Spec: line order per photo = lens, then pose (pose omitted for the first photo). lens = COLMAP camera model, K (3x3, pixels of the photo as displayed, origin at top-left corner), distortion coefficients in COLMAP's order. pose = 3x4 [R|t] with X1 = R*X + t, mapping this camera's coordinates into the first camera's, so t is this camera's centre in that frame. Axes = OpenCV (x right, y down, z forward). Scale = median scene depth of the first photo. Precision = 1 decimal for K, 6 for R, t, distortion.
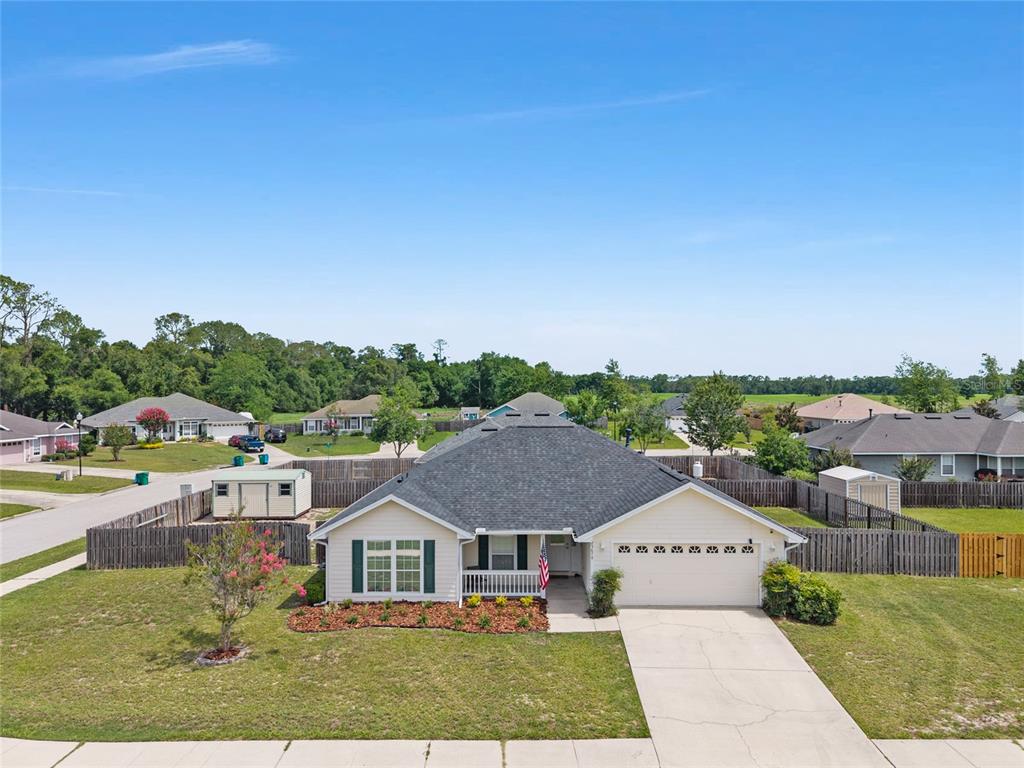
lens RADIAL K [[686.5, 0, 514.5], [0, 686.5, 387.7], [0, 0, 1]] dist [0.009626, -0.004571]
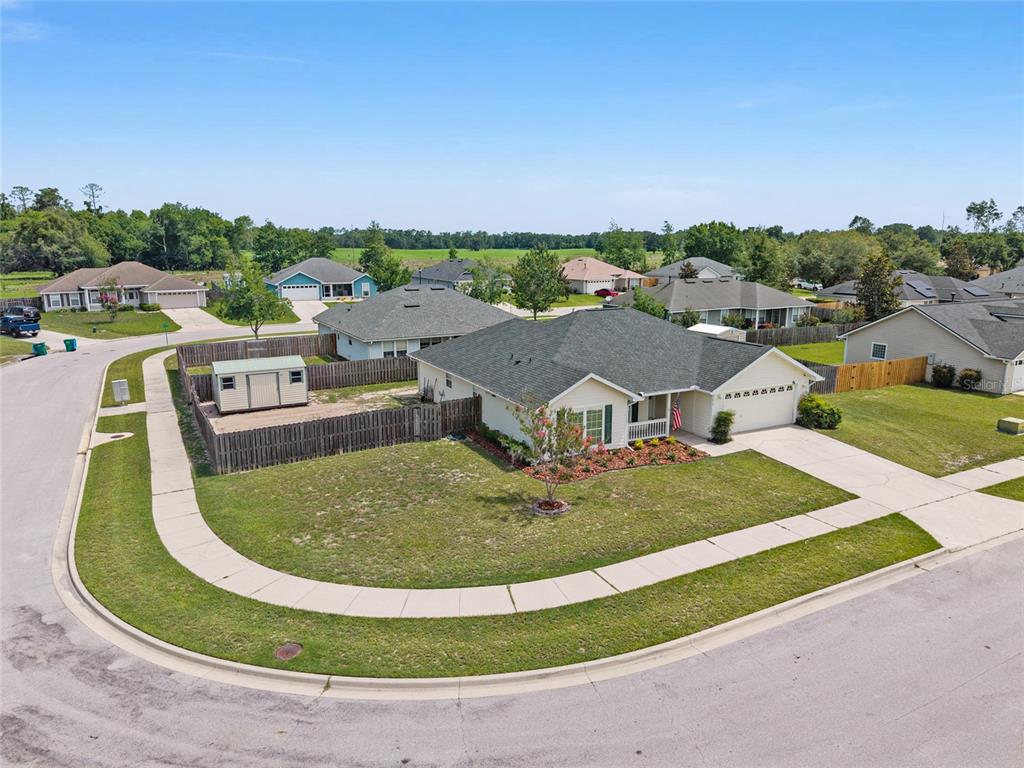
lens RADIAL K [[686.5, 0, 514.5], [0, 686.5, 387.7], [0, 0, 1]] dist [0.009626, -0.004571]
pose [[0.881225, -0.094889, 0.463075, -0.693218], [-0.004308, 0.977992, 0.208598, -0.061229], [-0.472677, -0.185816, 0.861422, -0.014855]]
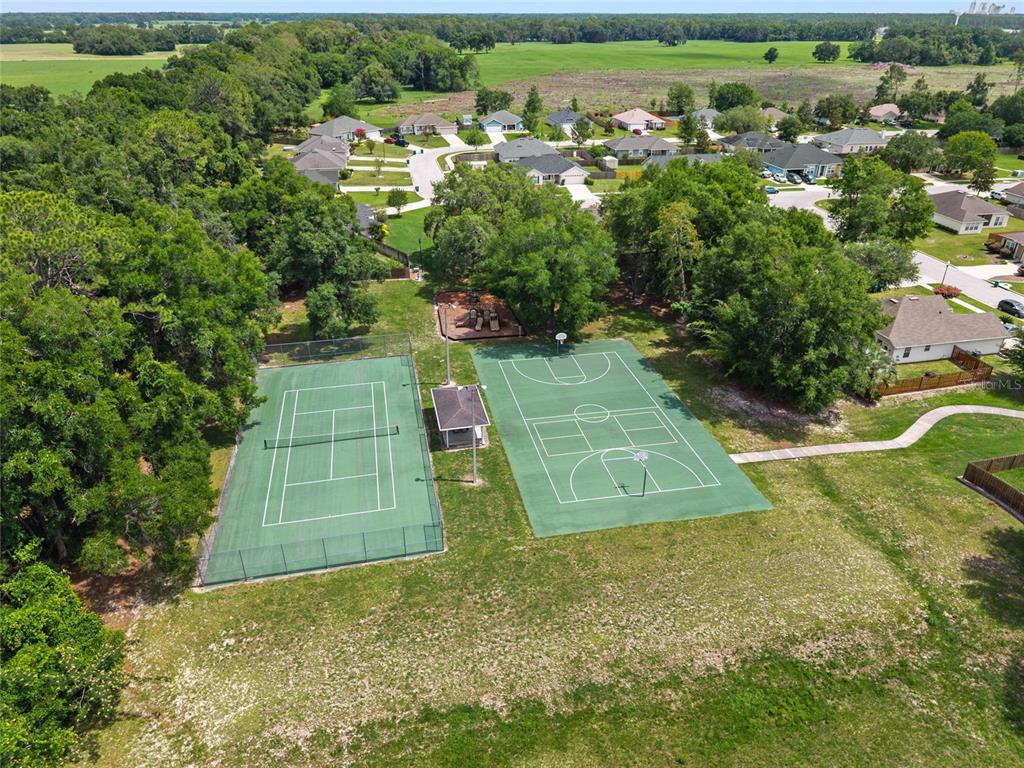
lens RADIAL K [[686.5, 0, 514.5], [0, 686.5, 387.7], [0, 0, 1]] dist [0.009626, -0.004571]
pose [[0.981928, -0.087122, 0.168010, -1.354239], [-0.004676, 0.876303, 0.481738, -0.984604], [-0.189197, -0.473818, 0.860059, -4.696460]]
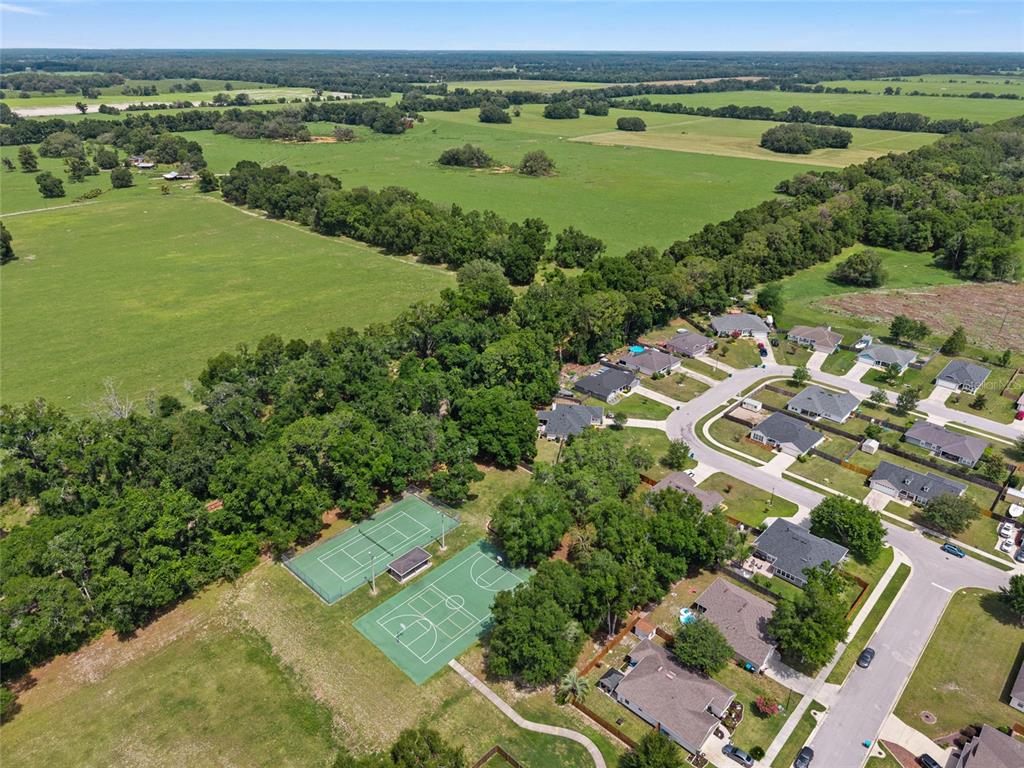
lens RADIAL K [[686.5, 0, 514.5], [0, 686.5, 387.7], [0, 0, 1]] dist [0.009626, -0.004571]
pose [[0.717620, 0.312953, -0.622159, 2.159240], [-0.001254, 0.893928, 0.448210, -3.208560], [0.696434, -0.320864, 0.641892, -4.972643]]
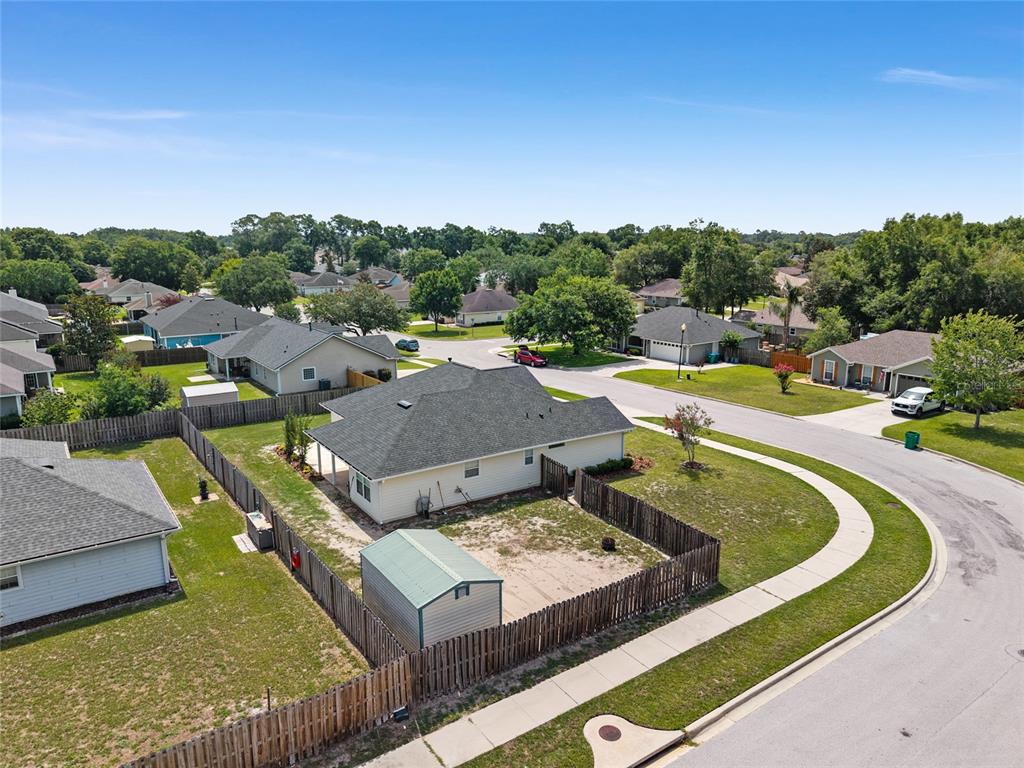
lens RADIAL K [[686.5, 0, 514.5], [0, 686.5, 387.7], [0, 0, 1]] dist [0.009626, -0.004571]
pose [[-0.571299, -0.164059, 0.804178, -1.183312], [0.004334, 0.979201, 0.202844, -0.189356], [-0.820731, 0.119370, -0.558706, 1.734413]]
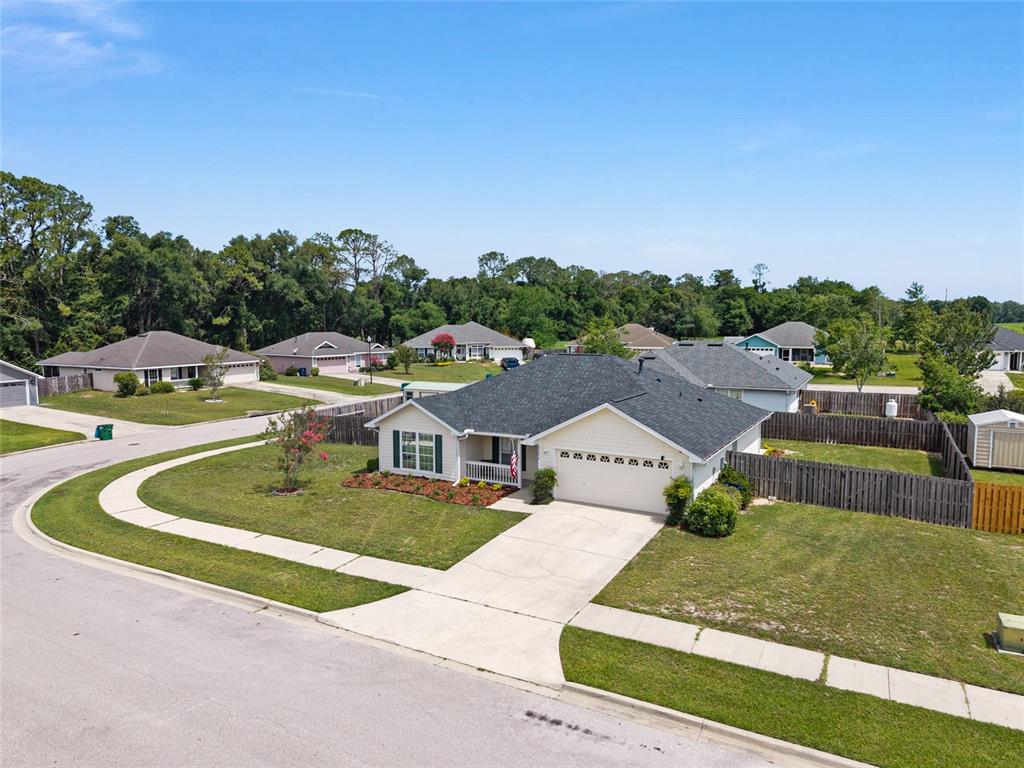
lens RADIAL K [[681.0, 0, 512.0], [0, 681.0, 384.0], [0, 0, 1]] dist [0.070187, -0.089203]
pose [[0.878947, 0.047152, -0.474583, 0.500239], [0.000621, 0.994987, 0.100006, -0.007653], [0.476919, -0.088195, 0.874511, -0.069246]]
